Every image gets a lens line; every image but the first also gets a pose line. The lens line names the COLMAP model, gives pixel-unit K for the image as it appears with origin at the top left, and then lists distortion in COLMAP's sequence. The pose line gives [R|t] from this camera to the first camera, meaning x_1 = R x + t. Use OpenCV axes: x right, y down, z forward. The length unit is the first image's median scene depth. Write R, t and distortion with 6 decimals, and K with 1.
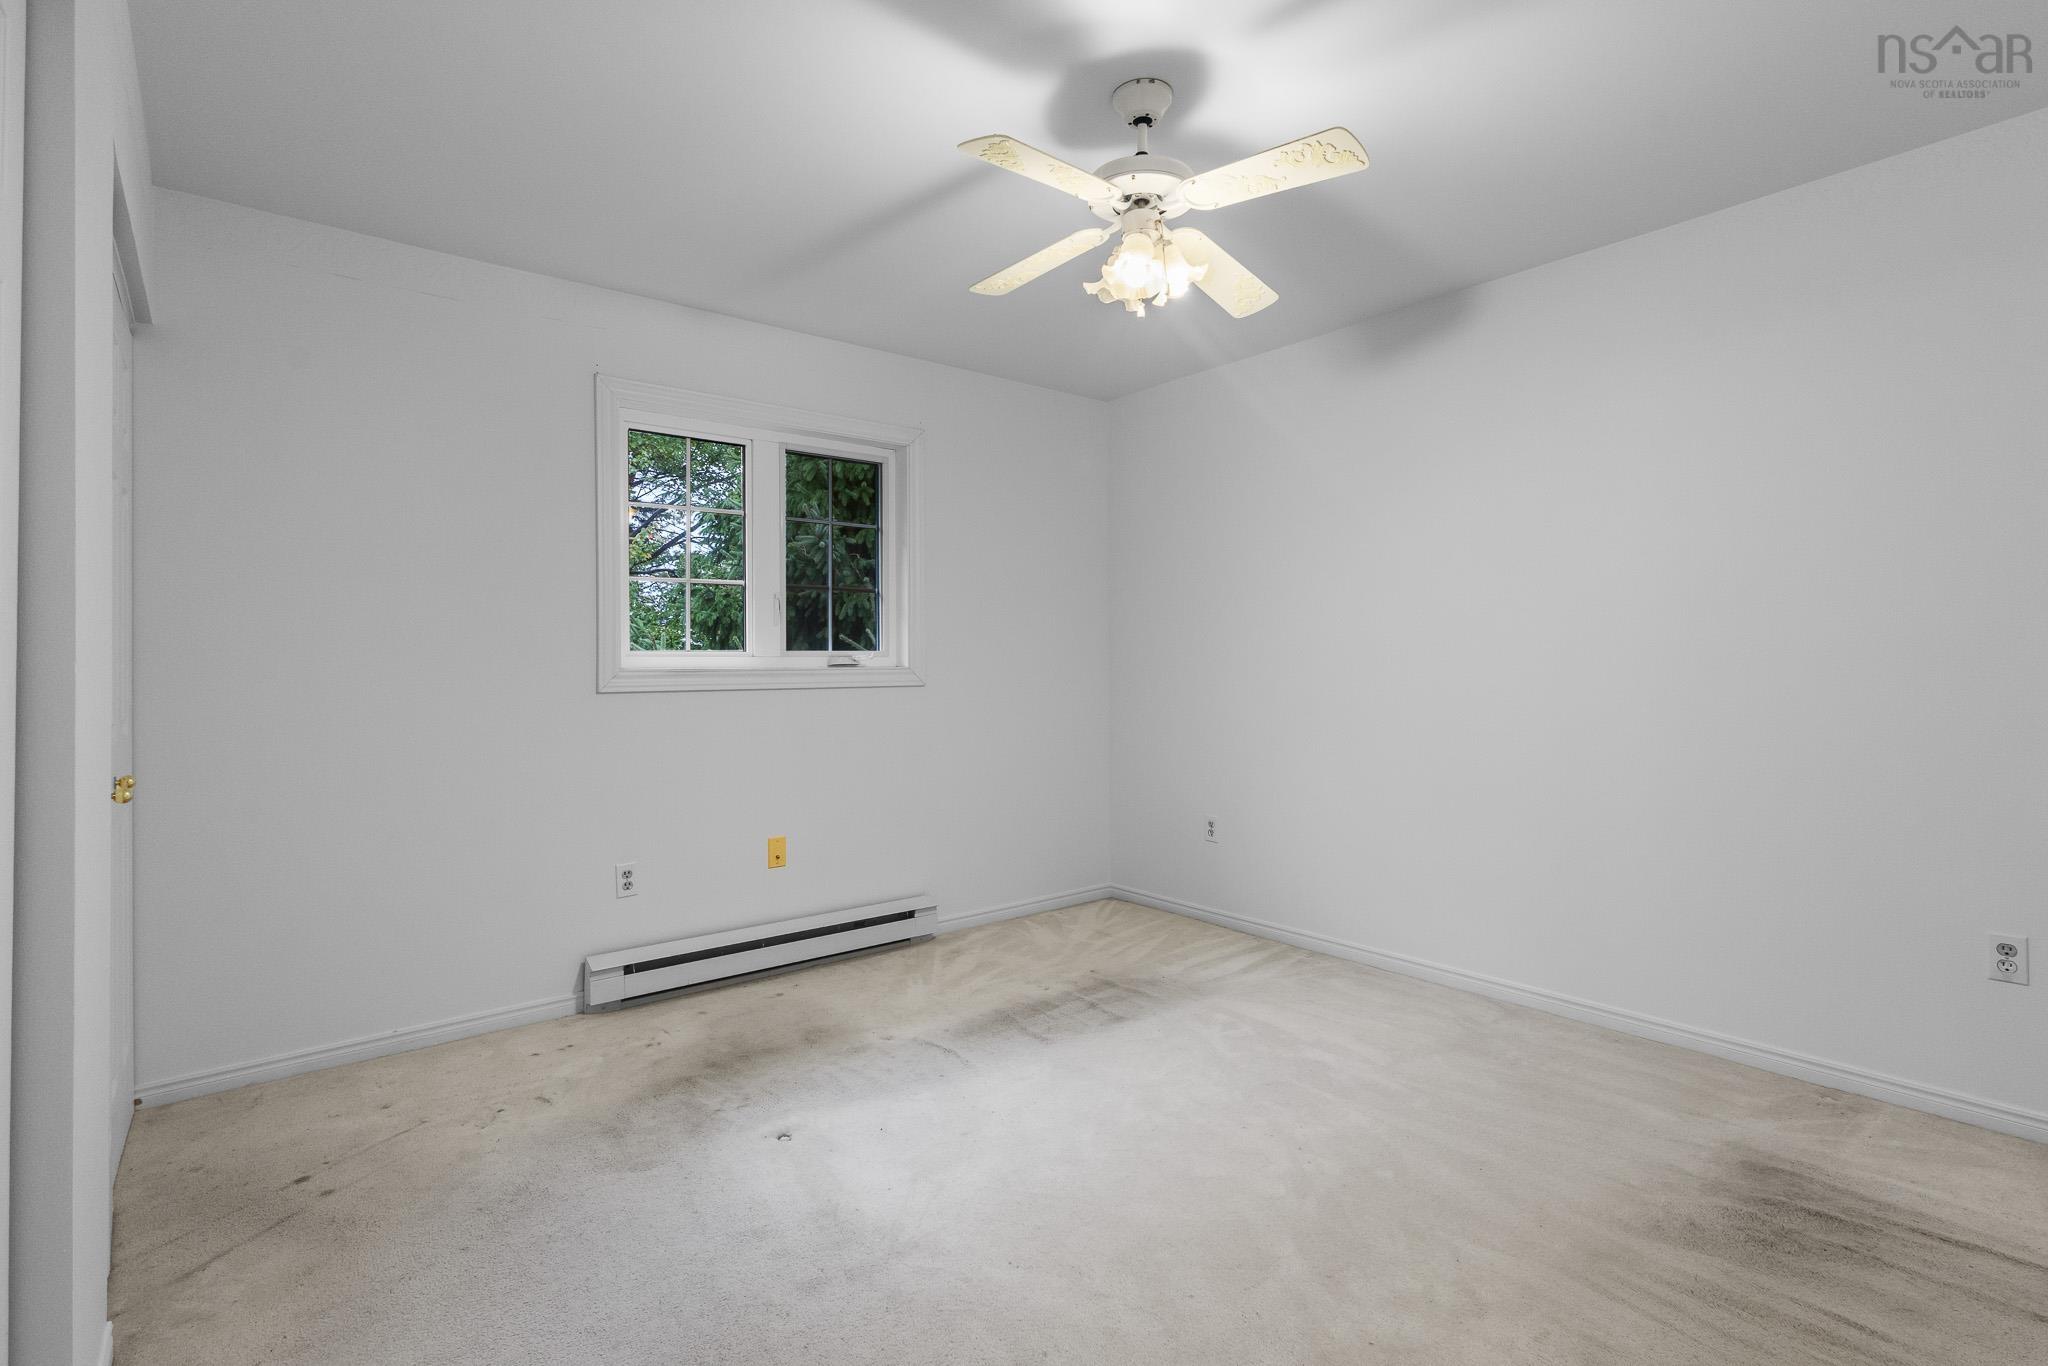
lens RADIAL K [[943.7, 0, 1064.2], [0, 943.7, 663.9], [0, 0, 1]] dist [0.012680, -0.004495]
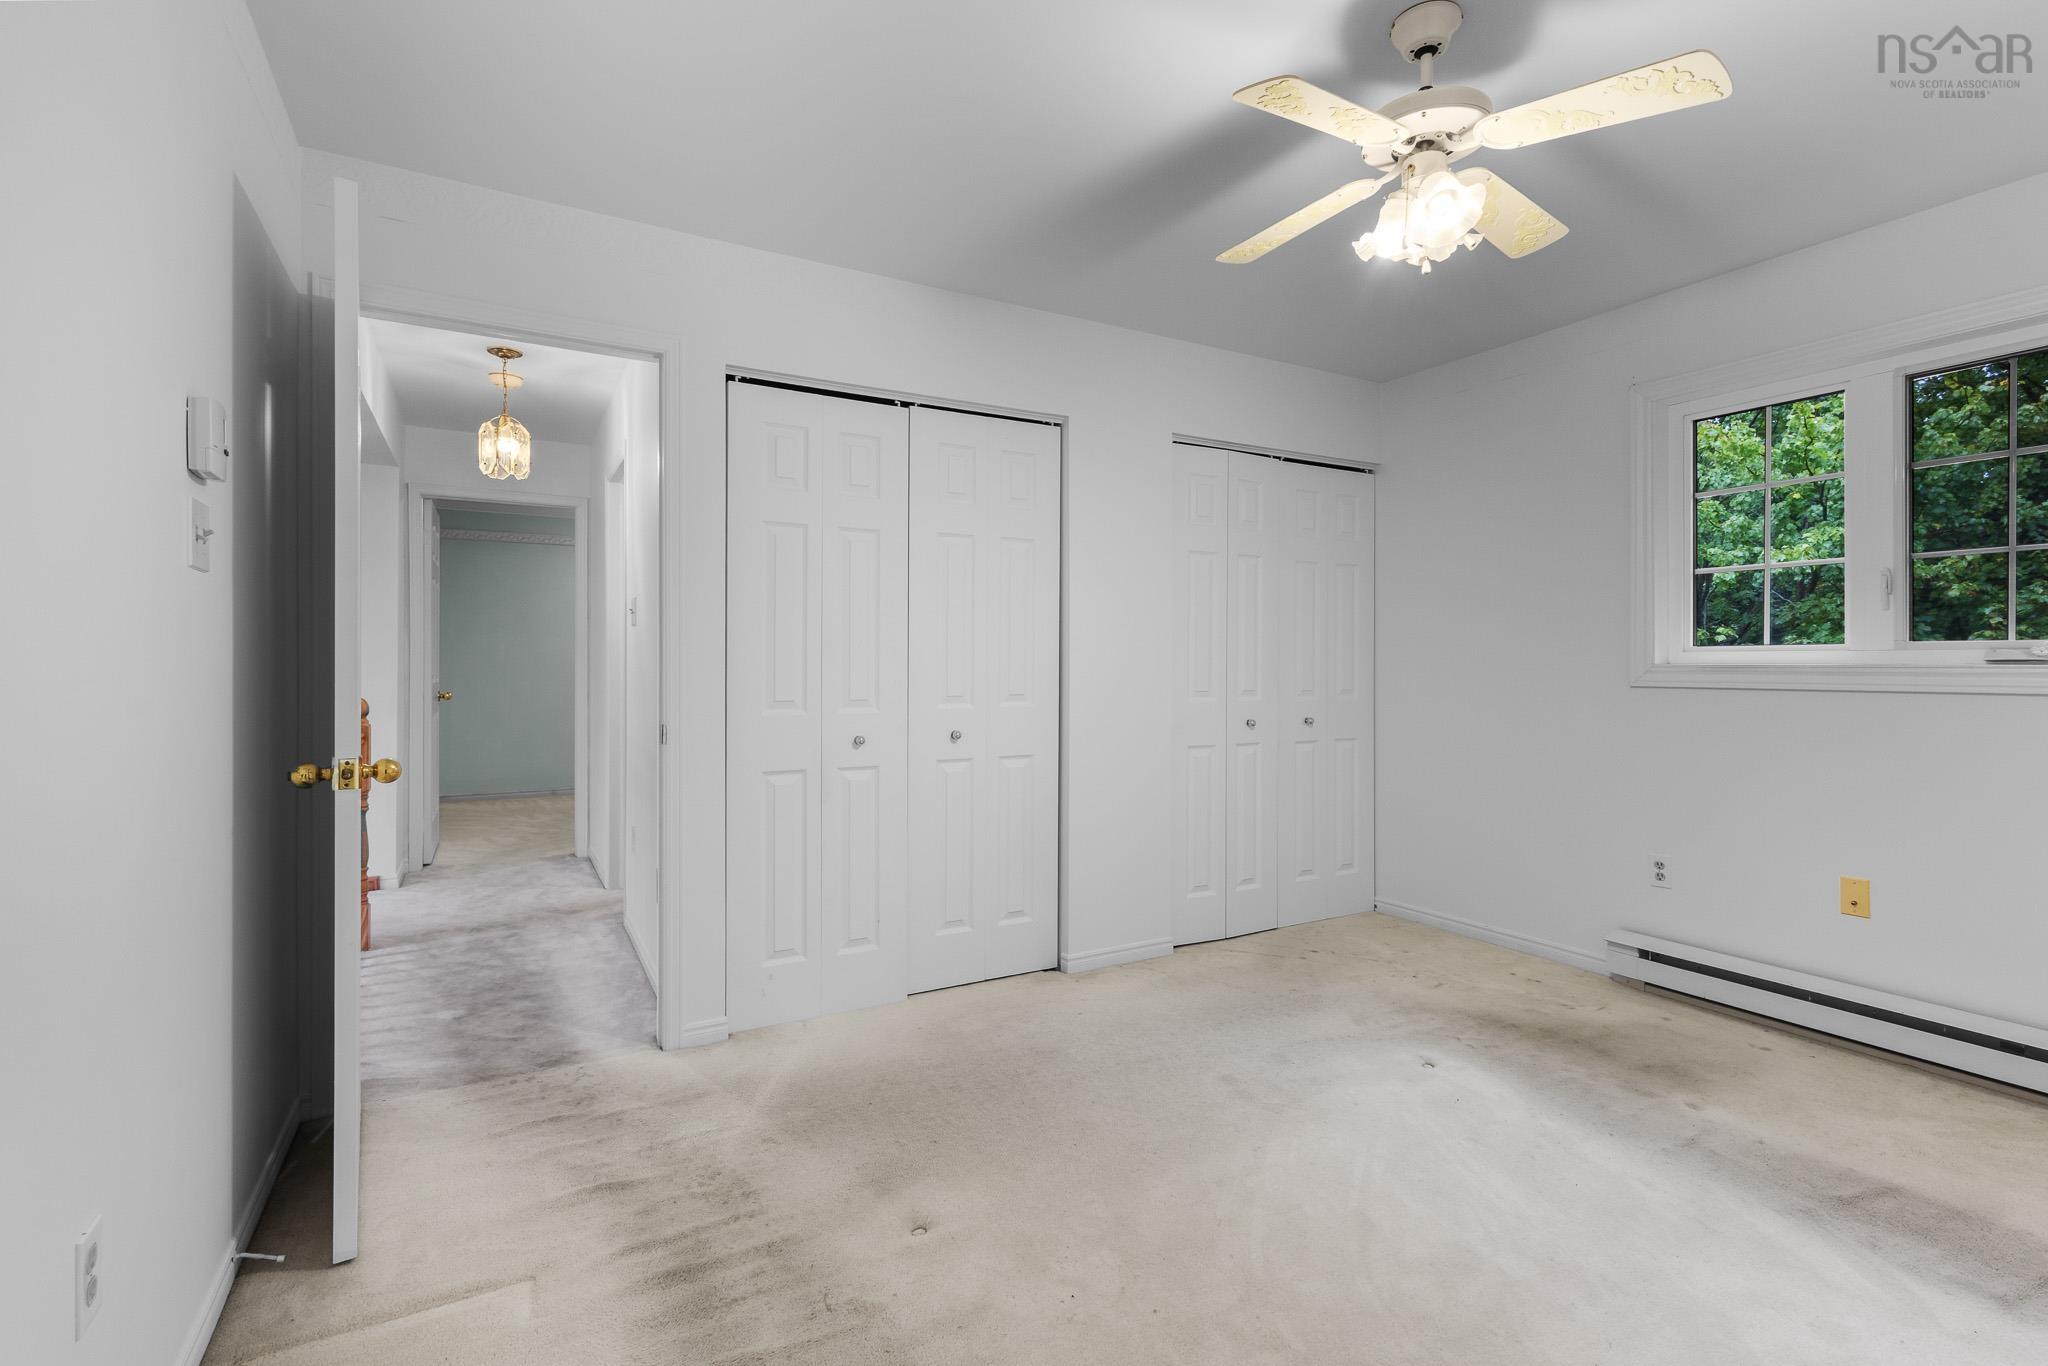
lens RADIAL K [[943.7, 0, 1015.0], [0, 943.7, 674.3], [0, 0, 1]] dist [0.012680, -0.004495]
pose [[-0.169403, 0.019879, -0.985346, 0.638884], [0.003908, 0.999802, 0.019499, -0.006196], [0.985539, -0.000548, -0.169447, 0.472791]]
